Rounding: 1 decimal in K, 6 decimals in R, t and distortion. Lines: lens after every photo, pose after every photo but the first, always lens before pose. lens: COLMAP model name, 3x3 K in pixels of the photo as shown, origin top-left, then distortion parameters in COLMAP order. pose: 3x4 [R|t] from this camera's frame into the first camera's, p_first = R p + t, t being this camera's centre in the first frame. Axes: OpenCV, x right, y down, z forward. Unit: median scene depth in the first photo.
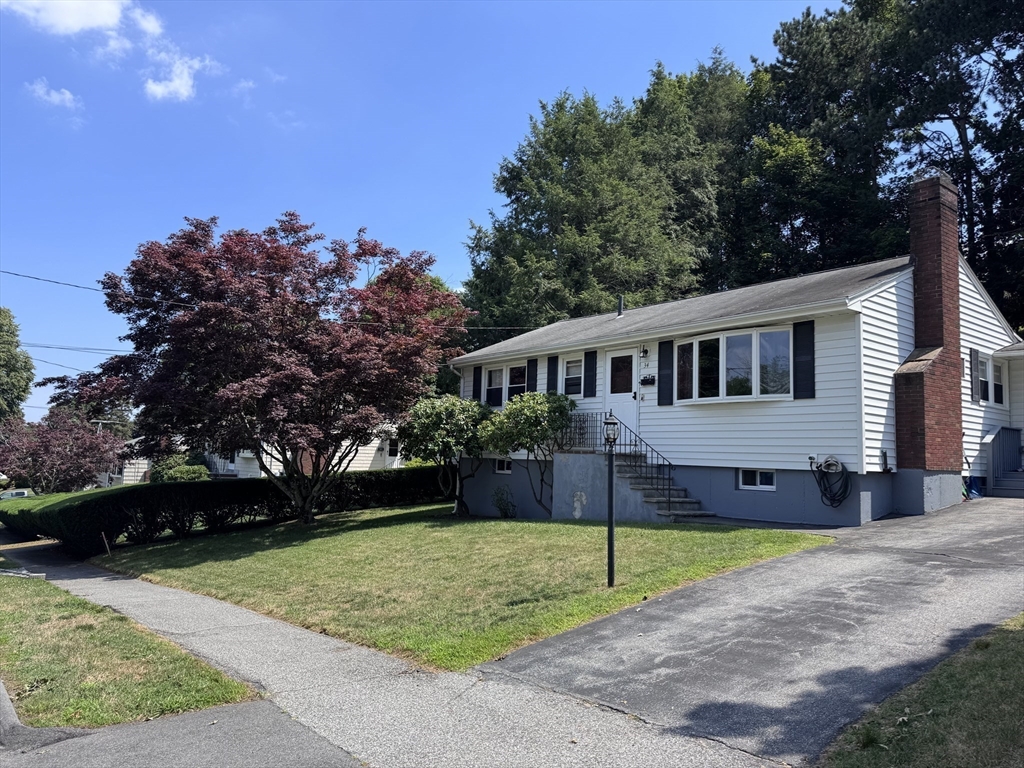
lens RADIAL K [[724.2, 0, 512.0], [0, 724.2, 384.0], [0, 0, 1]] dist [0.096441, -0.133378]
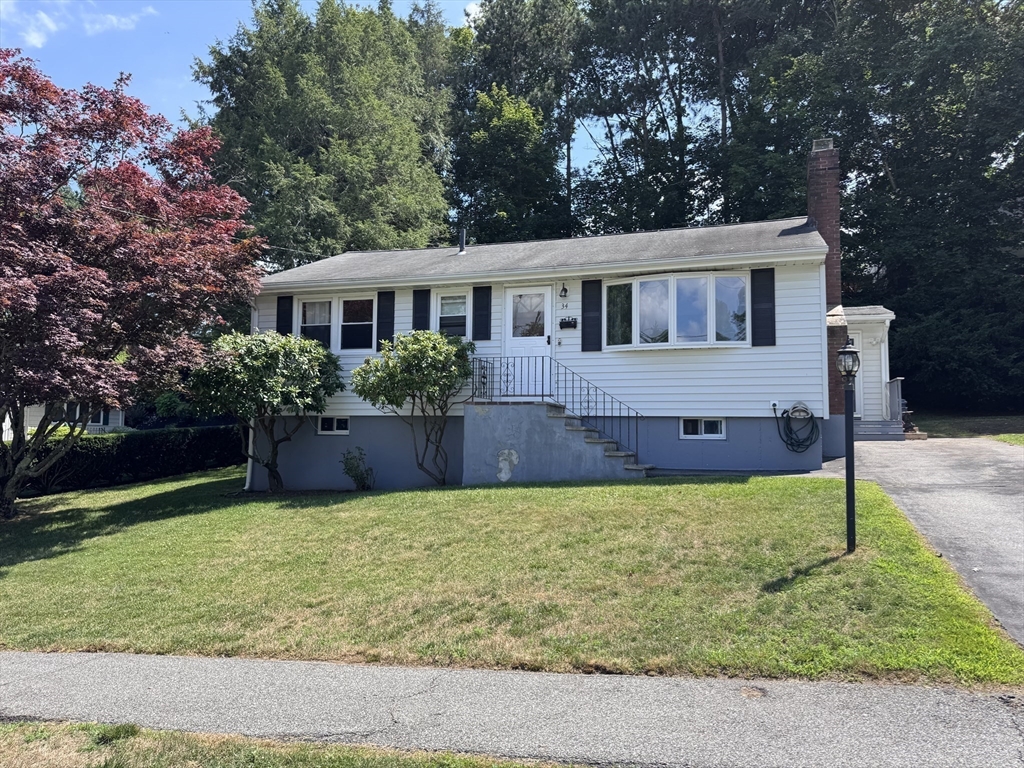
lens RADIAL K [[724.2, 0, 512.0], [0, 724.2, 384.0], [0, 0, 1]] dist [0.096441, -0.133378]
pose [[0.829103, 0.015381, 0.558885, -0.370482], [-0.040315, 0.998664, 0.032323, 0.044560], [-0.557641, -0.049331, 0.828615, 0.300747]]
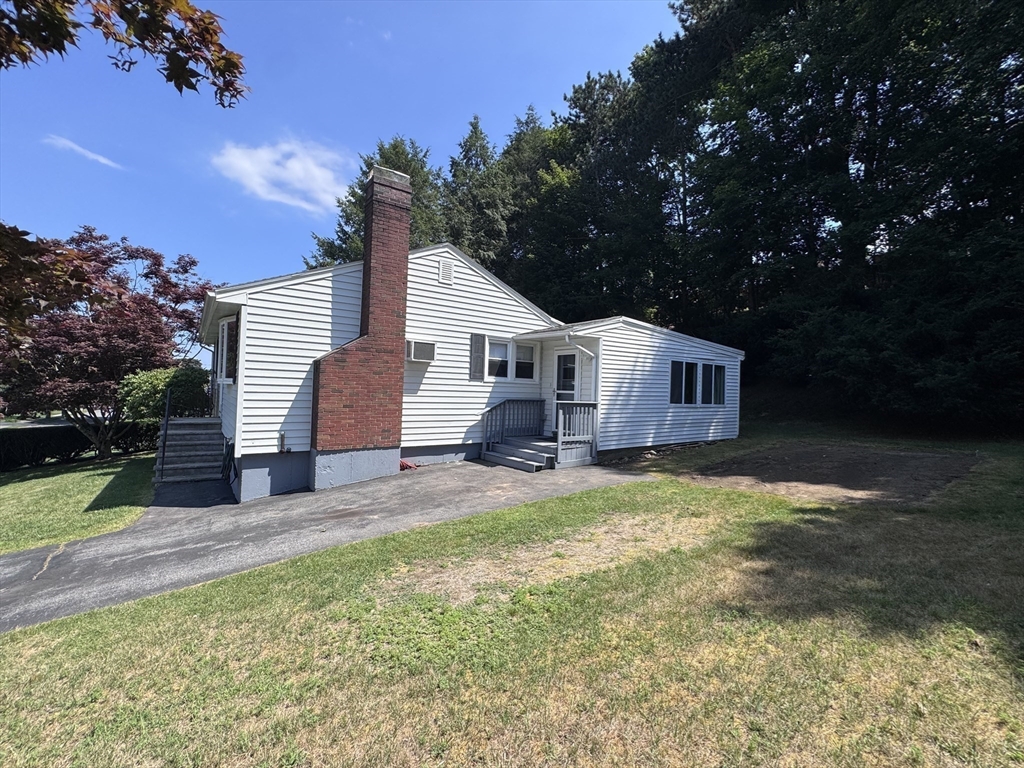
lens RADIAL K [[447.6, 0, 512.0], [0, 447.6, 384.0], [0, 0, 1]] dist [0.001139, 0.000031]
pose [[0.999468, -0.002306, -0.032526, 0.691025], [0.005245, 0.995877, 0.090562, -0.031534], [0.032183, -0.090685, 0.995360, 0.286957]]
